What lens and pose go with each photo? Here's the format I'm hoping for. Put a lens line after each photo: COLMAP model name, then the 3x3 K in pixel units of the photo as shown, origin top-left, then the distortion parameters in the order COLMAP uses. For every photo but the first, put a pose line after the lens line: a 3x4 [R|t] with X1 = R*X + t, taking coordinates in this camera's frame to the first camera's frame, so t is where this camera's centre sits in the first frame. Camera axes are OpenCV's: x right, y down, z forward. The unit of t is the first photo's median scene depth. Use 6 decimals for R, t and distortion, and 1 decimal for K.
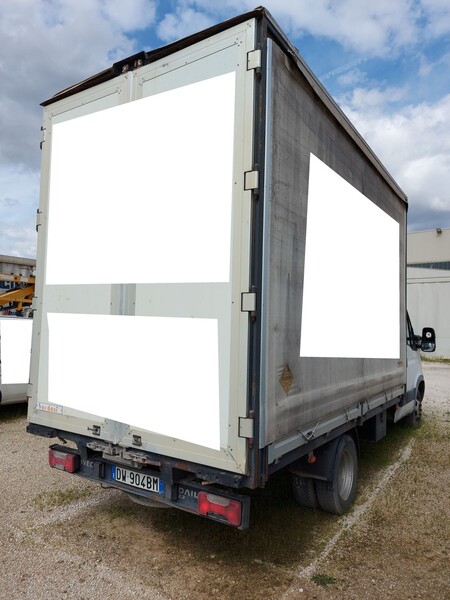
lens RADIAL K [[434.2, 0, 225.0], [0, 434.2, 300.0], [0, 0, 1]] dist [0.017524, -0.005812]
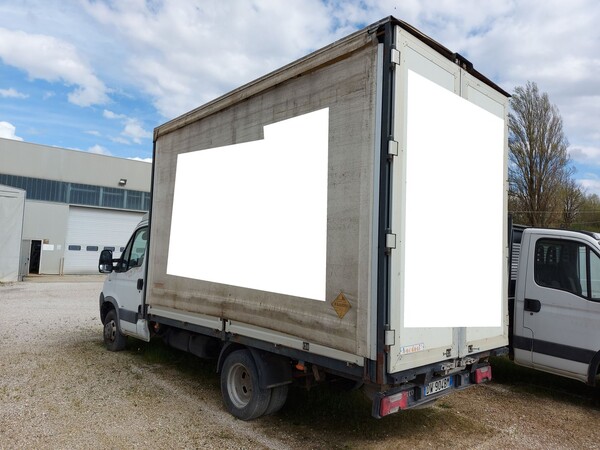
lens RADIAL K [[434.2, 0, 300.0], [0, 434.2, 225.0], [0, 0, 1]] dist [0.017524, -0.005812]
pose [[0.244280, 0.056863, 0.968036, -1.566441], [-0.094803, 0.994897, -0.034518, 0.032940], [-0.965059, -0.083341, 0.248425, 1.129267]]
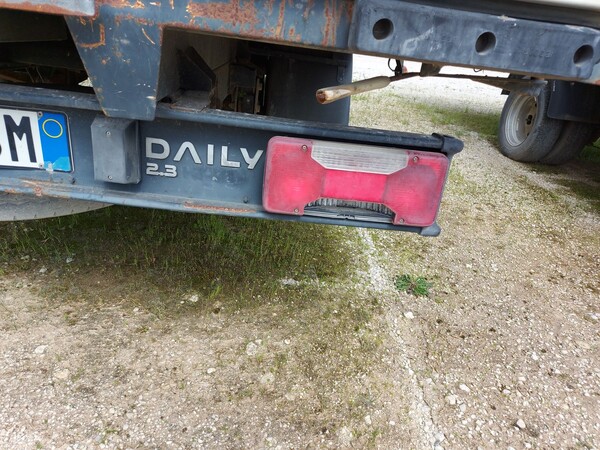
lens RADIAL K [[434.2, 0, 300.0], [0, 434.2, 225.0], [0, 0, 1]] dist [0.017524, -0.005812]
pose [[0.806848, -0.172946, 0.564877, -0.177536], [-0.137948, 0.874597, 0.464811, 0.323215], [-0.574427, -0.452956, 0.681810, 0.705764]]
